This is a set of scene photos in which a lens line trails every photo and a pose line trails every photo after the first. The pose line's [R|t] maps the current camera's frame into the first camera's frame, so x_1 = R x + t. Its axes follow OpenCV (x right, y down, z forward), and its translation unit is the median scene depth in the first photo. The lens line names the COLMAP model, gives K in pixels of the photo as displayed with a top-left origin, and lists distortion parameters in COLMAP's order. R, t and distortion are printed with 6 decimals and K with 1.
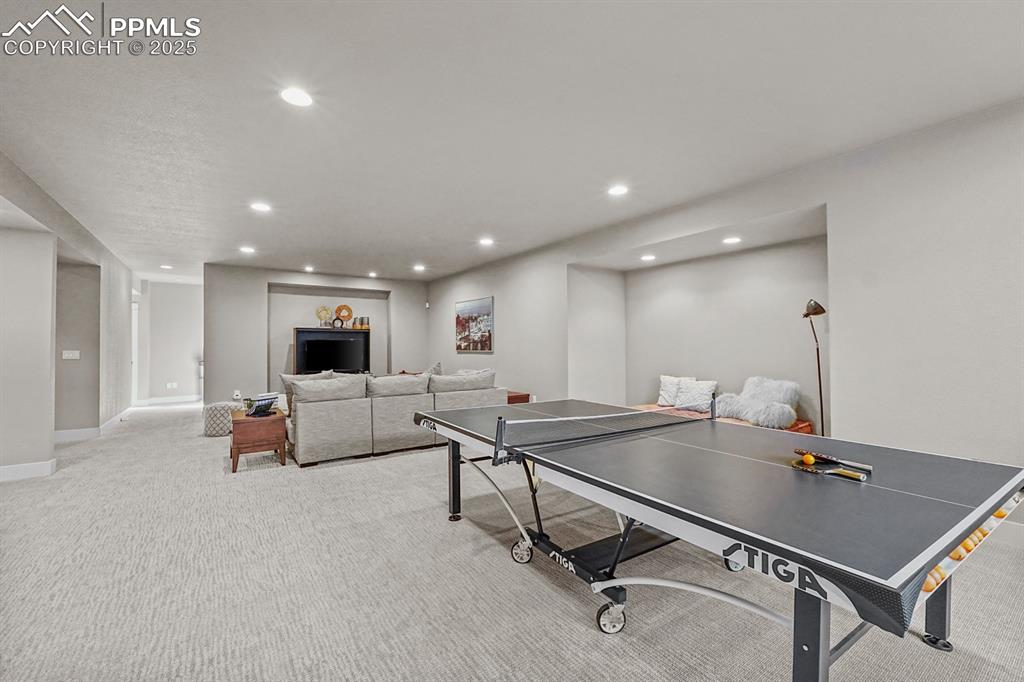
lens RADIAL K [[435.6, 0, 508.4], [0, 435.6, 342.2], [0, 0, 1]] dist [-0.001760, 0.000090]
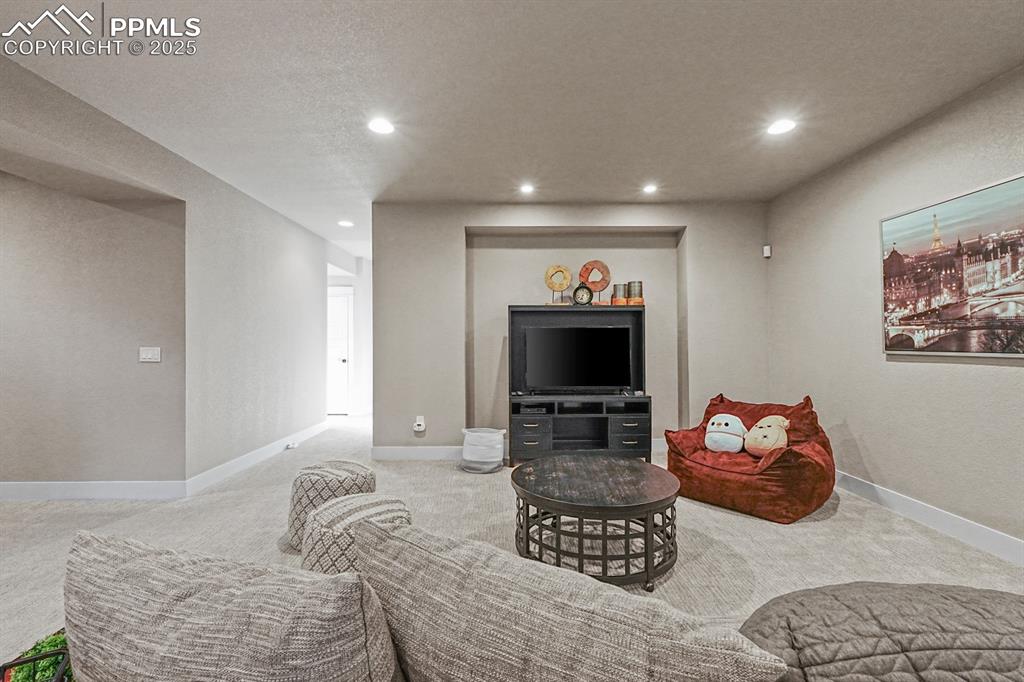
lens RADIAL K [[435.6, 0, 509.5], [0, 435.6, 337.0], [0, 0, 1]] dist [-0.001760, 0.000090]
pose [[0.835603, -0.005786, -0.549303, -0.182196], [0.005545, 0.999982, -0.002099, 0.006225], [0.549306, -0.001292, 0.835620, 0.523892]]
